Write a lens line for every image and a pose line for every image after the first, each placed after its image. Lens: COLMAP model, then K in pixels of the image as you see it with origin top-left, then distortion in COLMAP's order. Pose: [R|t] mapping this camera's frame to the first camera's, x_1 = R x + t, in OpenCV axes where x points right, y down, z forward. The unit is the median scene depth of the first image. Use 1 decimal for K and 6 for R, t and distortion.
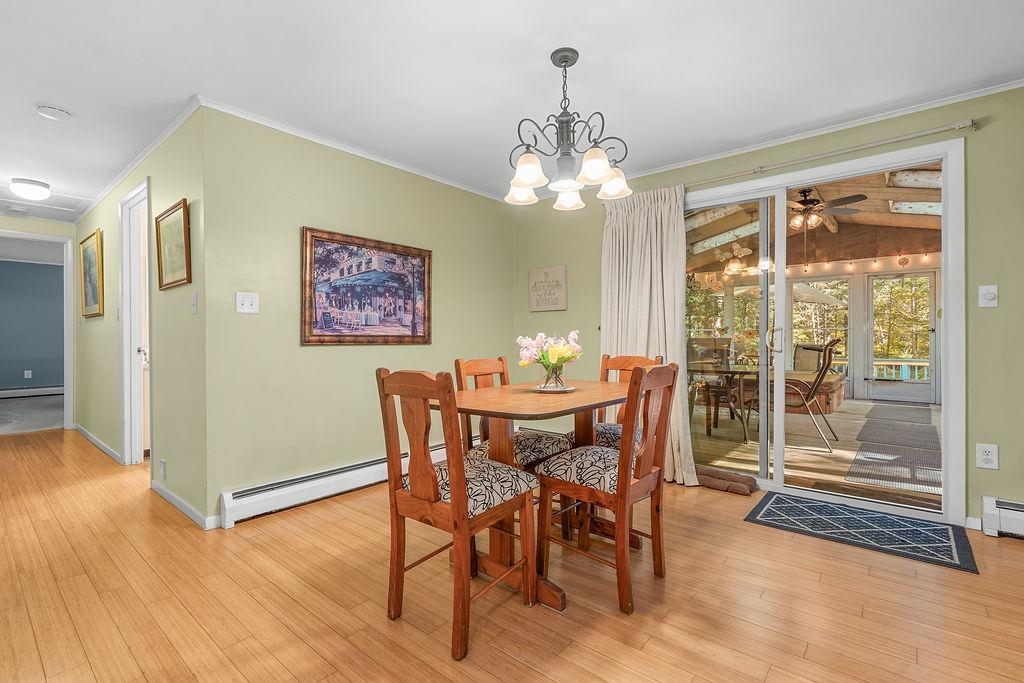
lens RADIAL K [[467.6, 0, 511.7], [0, 467.6, 340.2], [0, 0, 1]] dist [0.000183, 0.000267]
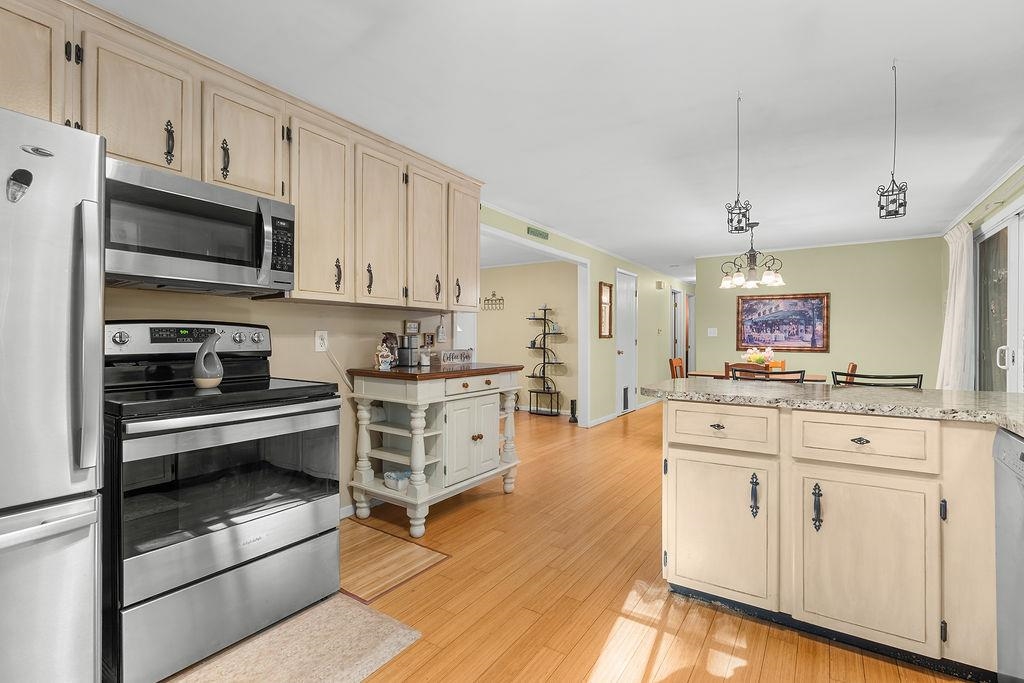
lens RADIAL K [[473.2, 0, 510.2], [0, 473.2, 332.8], [0, 0, 1]] dist [-0.001310, -0.000275]
pose [[0.112064, -0.007987, -0.993669, 1.455490], [-0.013693, 0.999860, -0.009581, -0.032804], [0.993607, 0.014680, 0.111939, -0.261757]]
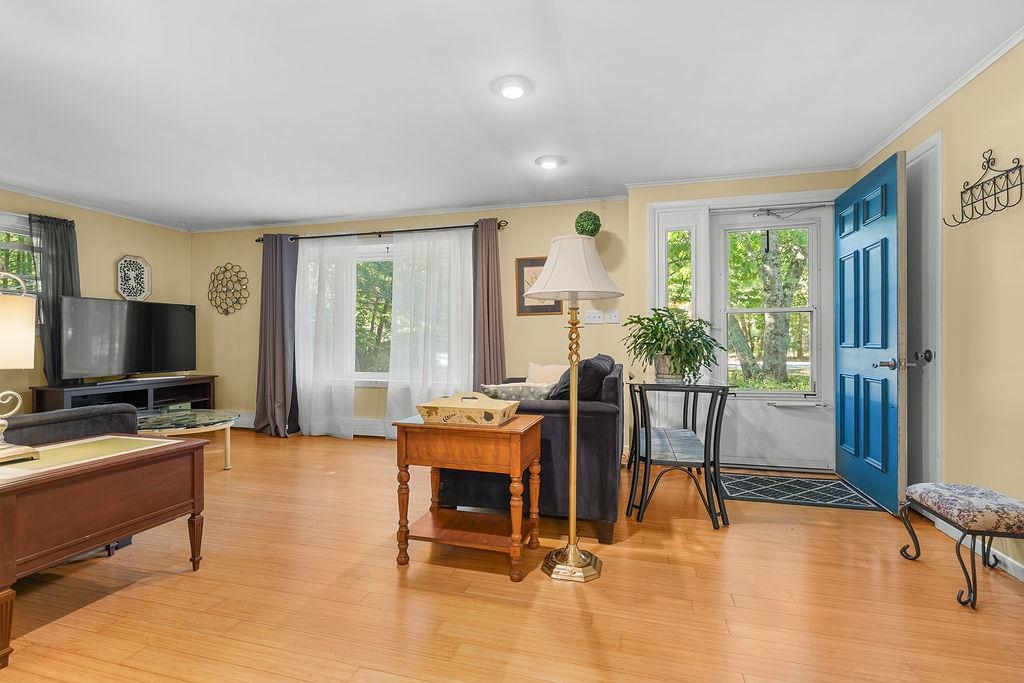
lens RADIAL K [[467.8, 0, 510.5], [0, 467.8, 344.0], [0, 0, 1]] dist [-0.003062, 0.000523]
pose [[-0.906148, 0.004170, -0.422939, -0.027684], [-0.002039, 0.999897, 0.014228, 0.004673], [0.422955, 0.013755, -0.906046, 0.240058]]
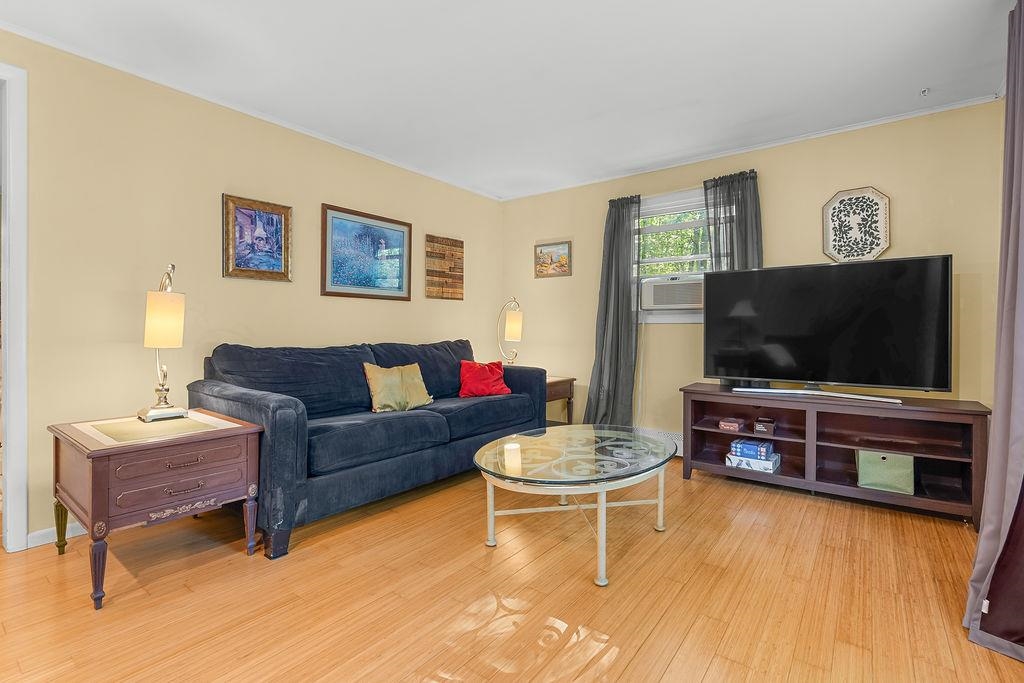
lens RADIAL K [[479.9, 0, 510.6], [0, 479.9, 323.4], [0, 0, 1]] dist [-0.001090, 0.000075]
pose [[-0.058127, 0.011161, 0.998247, -0.462312], [0.003903, 0.999932, -0.010952, 0.014640], [-0.998302, 0.003260, -0.058167, -0.925757]]
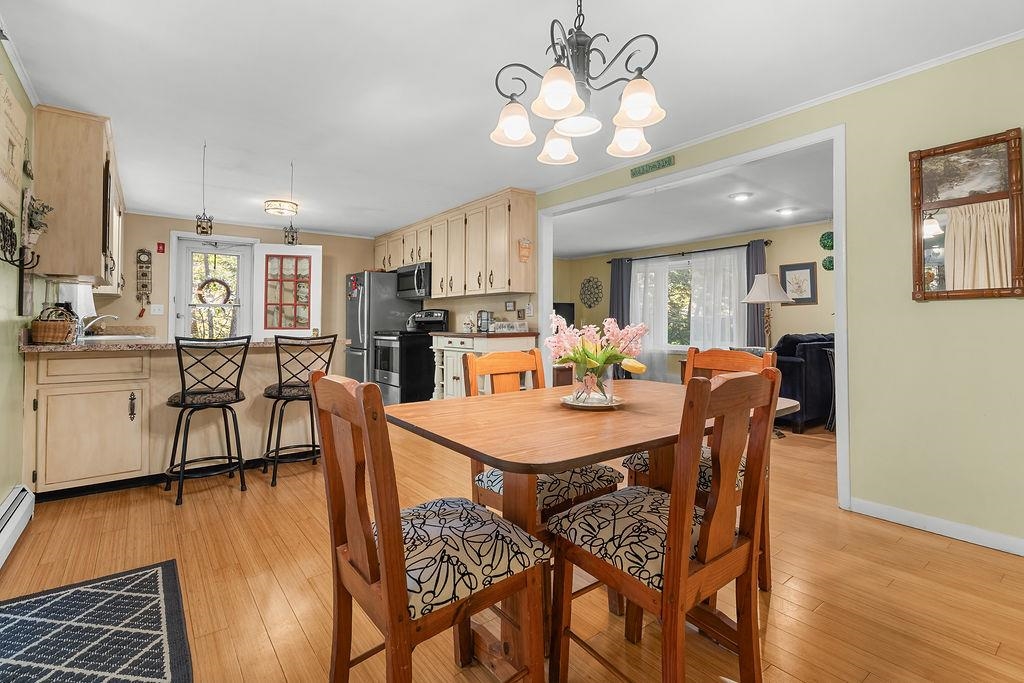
lens RADIAL K [[480.2, 0, 513.3], [0, 480.2, 311.3], [0, 0, 1]] dist [0.000120, 0.000077]
pose [[-0.977766, 0.009107, 0.209502, 0.038989], [0.005641, 0.999837, -0.017134, -0.008040], [-0.209624, -0.015571, -0.977658, 1.163438]]
